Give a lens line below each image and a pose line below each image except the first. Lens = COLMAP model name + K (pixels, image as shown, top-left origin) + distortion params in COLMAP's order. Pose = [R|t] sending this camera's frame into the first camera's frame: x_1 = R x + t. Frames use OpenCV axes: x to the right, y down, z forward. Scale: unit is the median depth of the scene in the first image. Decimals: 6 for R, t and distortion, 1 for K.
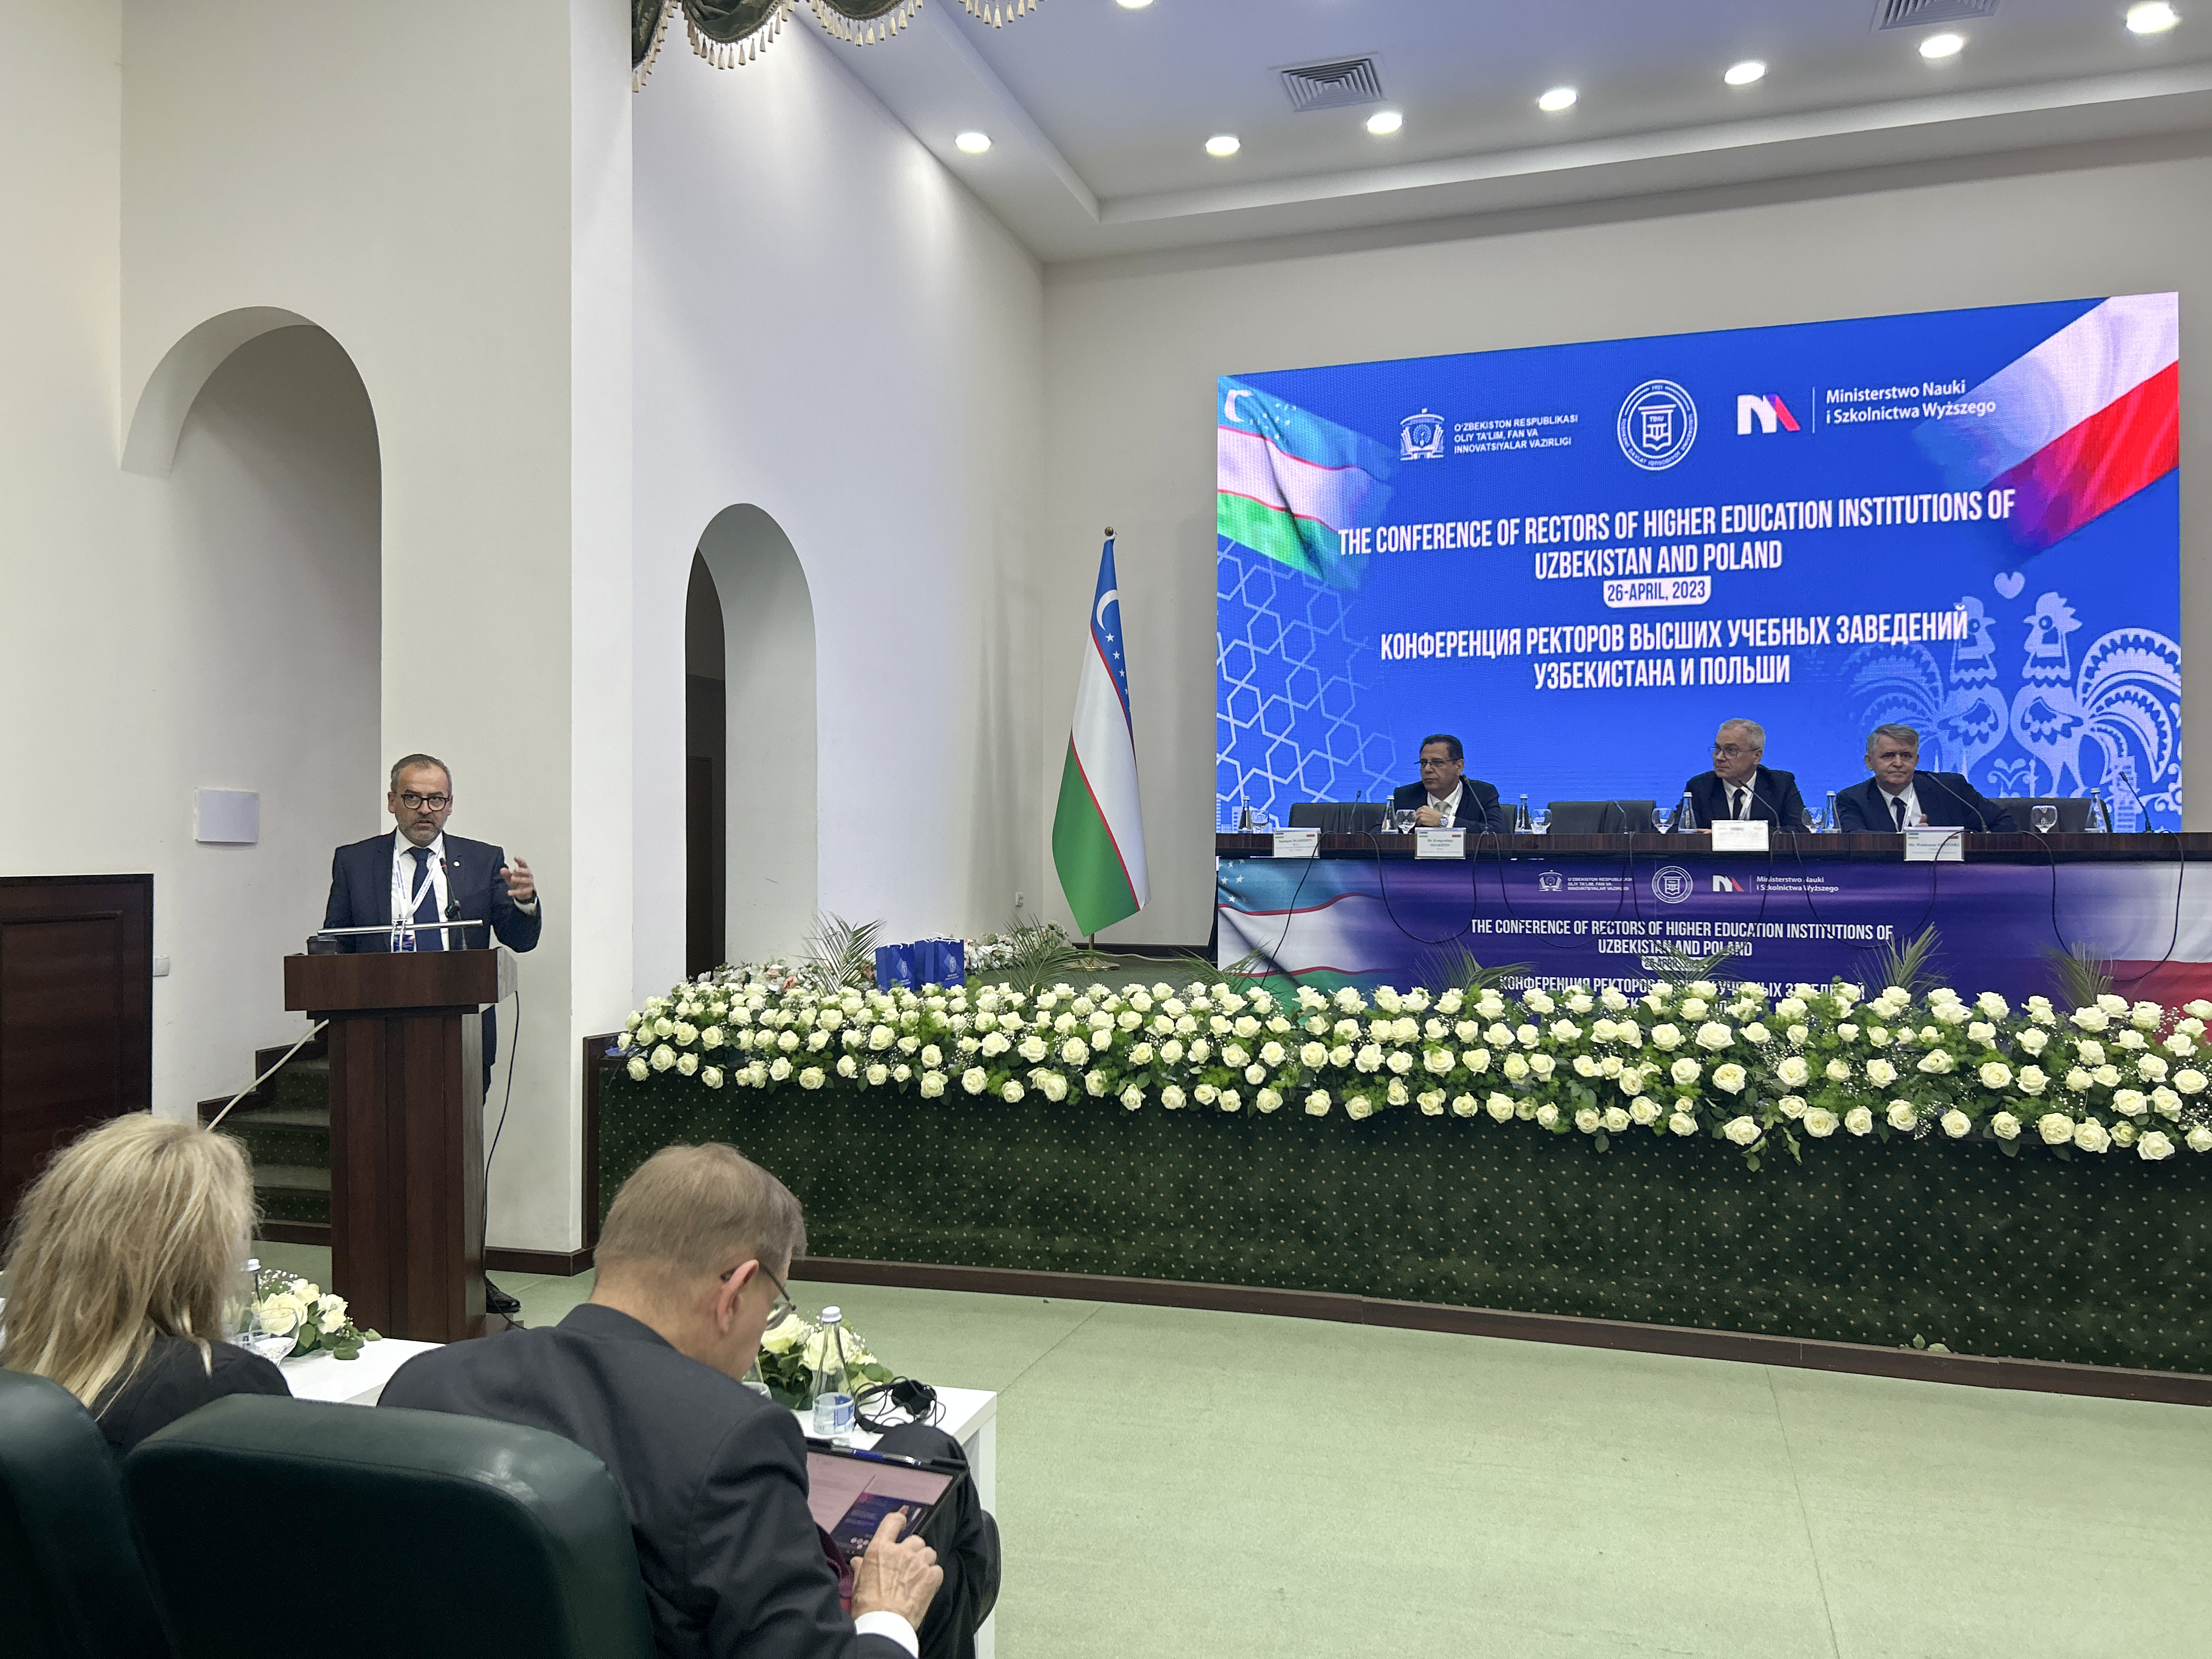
lens RADIAL K [[1674.6, 0, 1085.5], [0, 1674.6, 839.8], [0, 0, 1]] dist [0.045802, -0.044032]
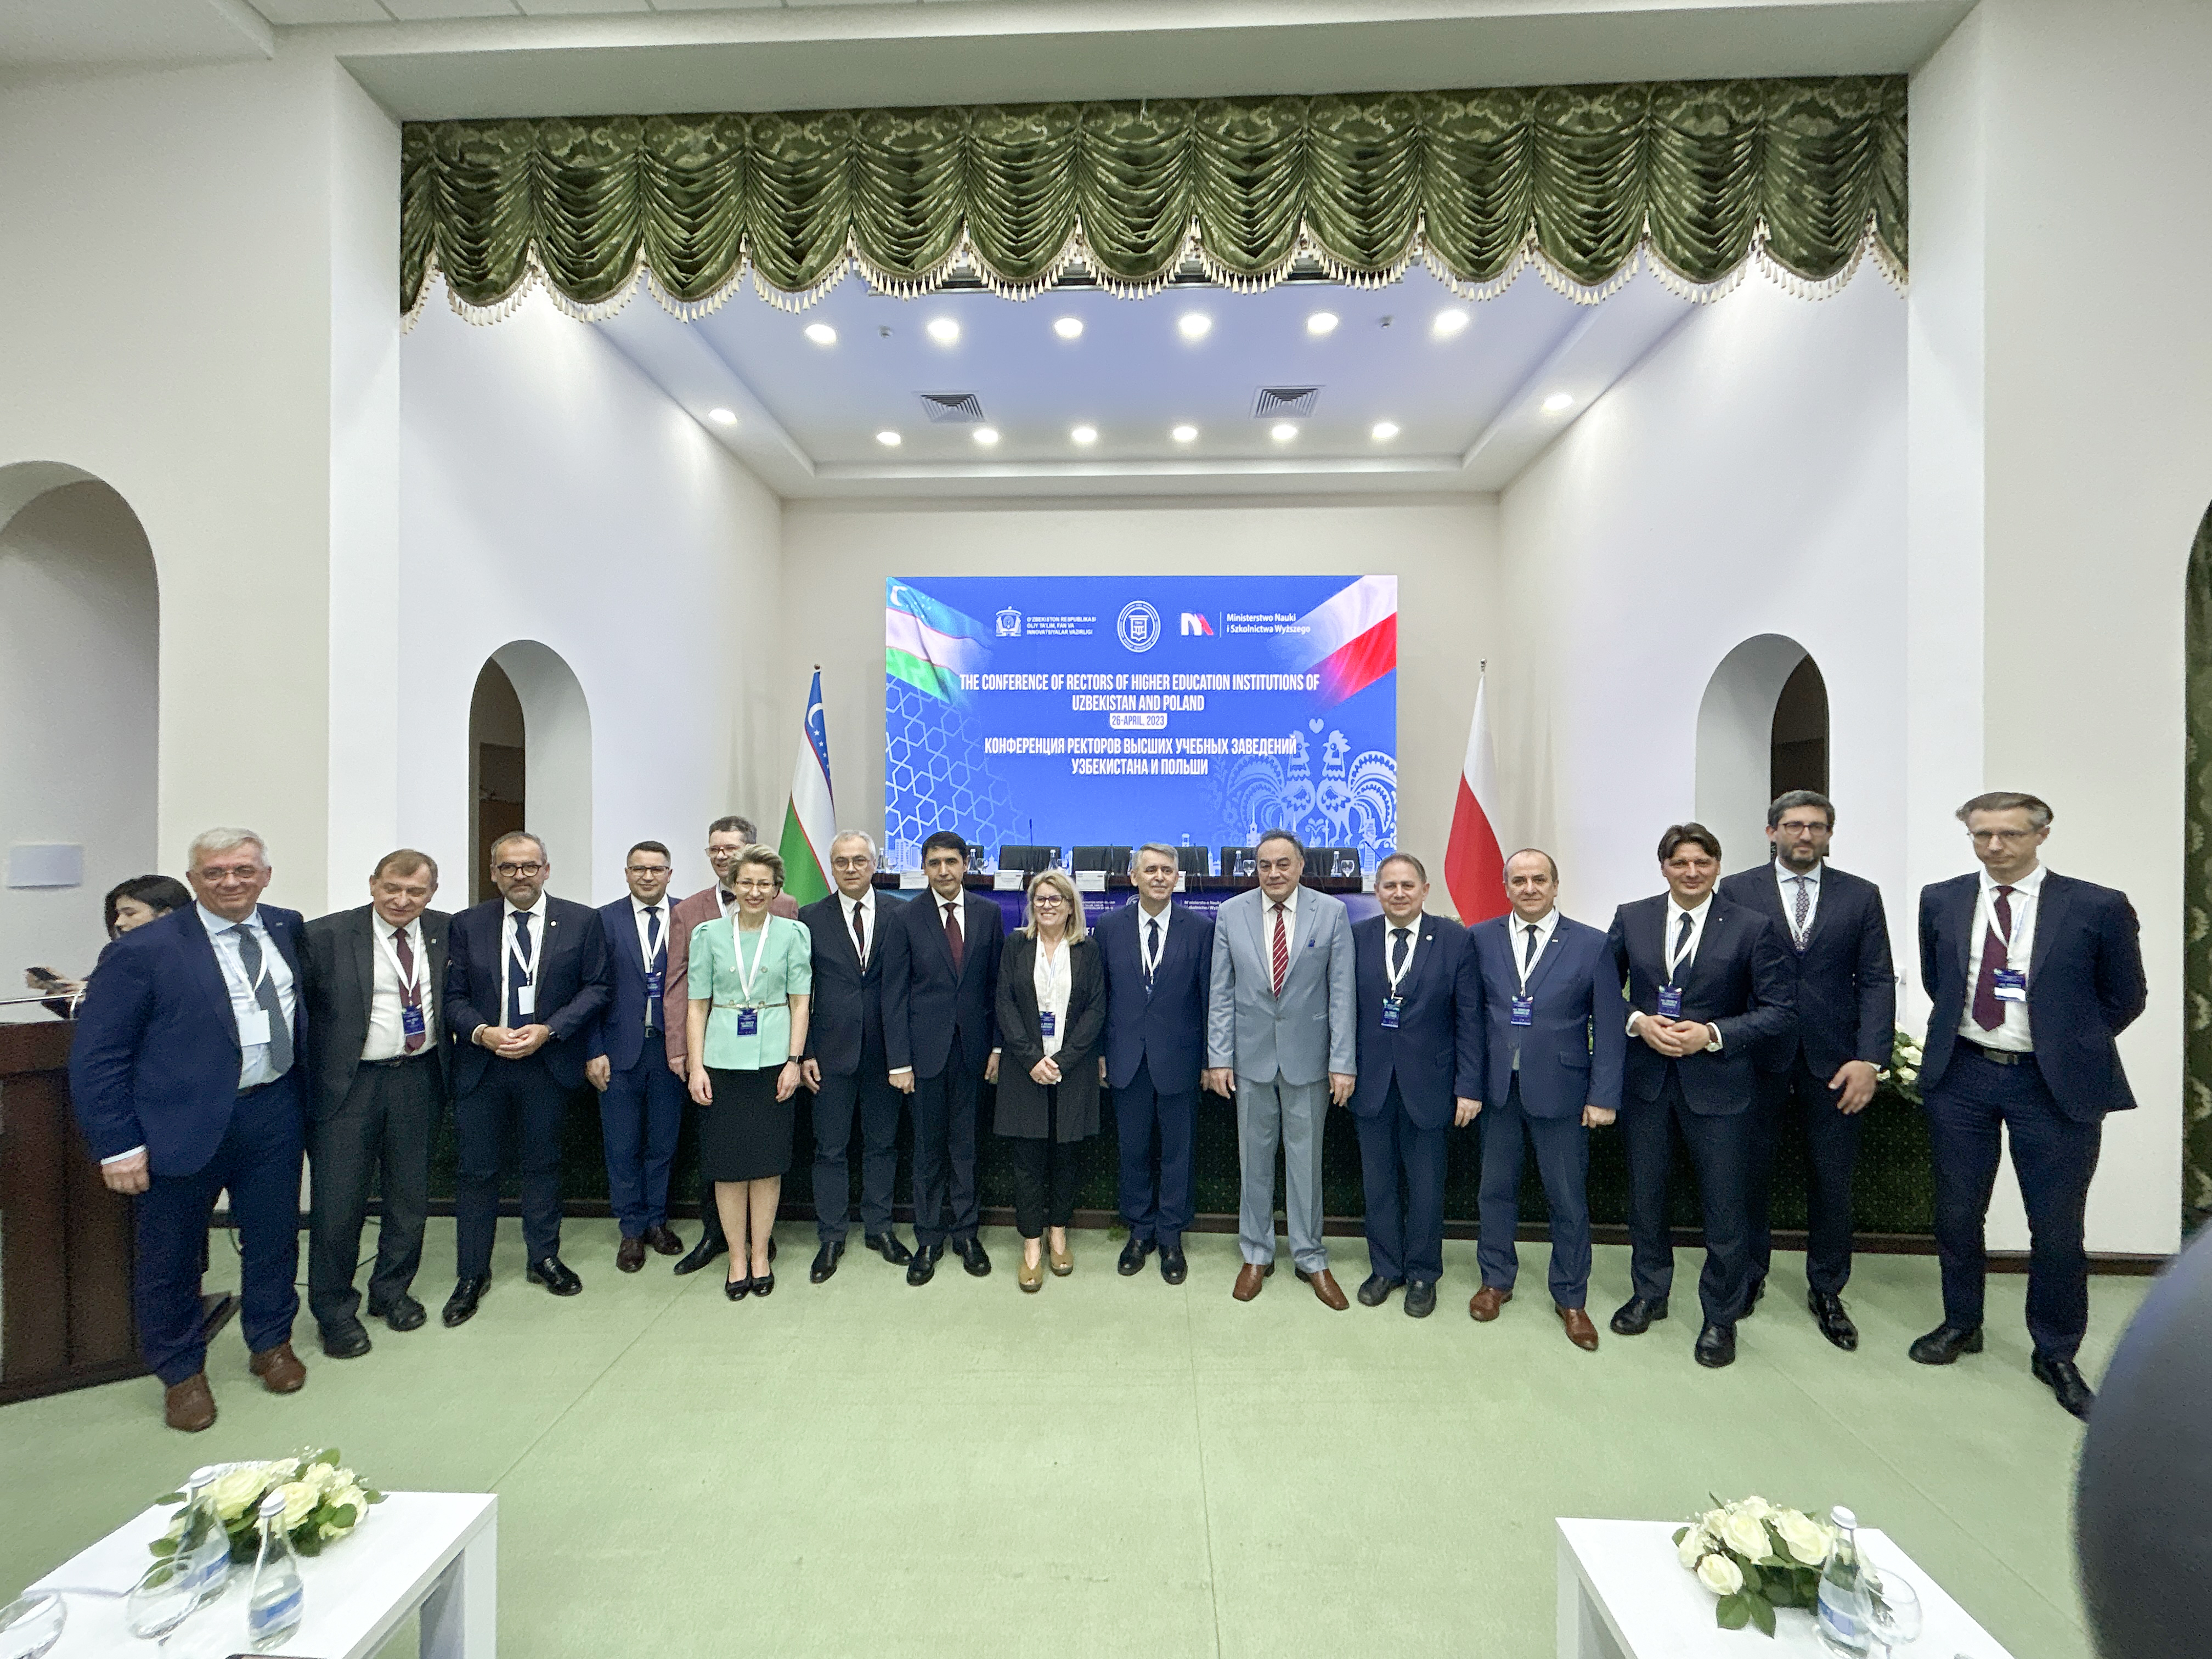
lens RADIAL K [[879.4, 0, 1119.6], [0, 879.4, 825.5], [0, 0, 1]] dist [0.004345, -0.000496]
pose [[0.962617, 0.006537, 0.270789, 0.072210], [-0.006957, 0.999976, 0.000590, -0.038203], [-0.270778, -0.002452, 0.962639, 0.119531]]
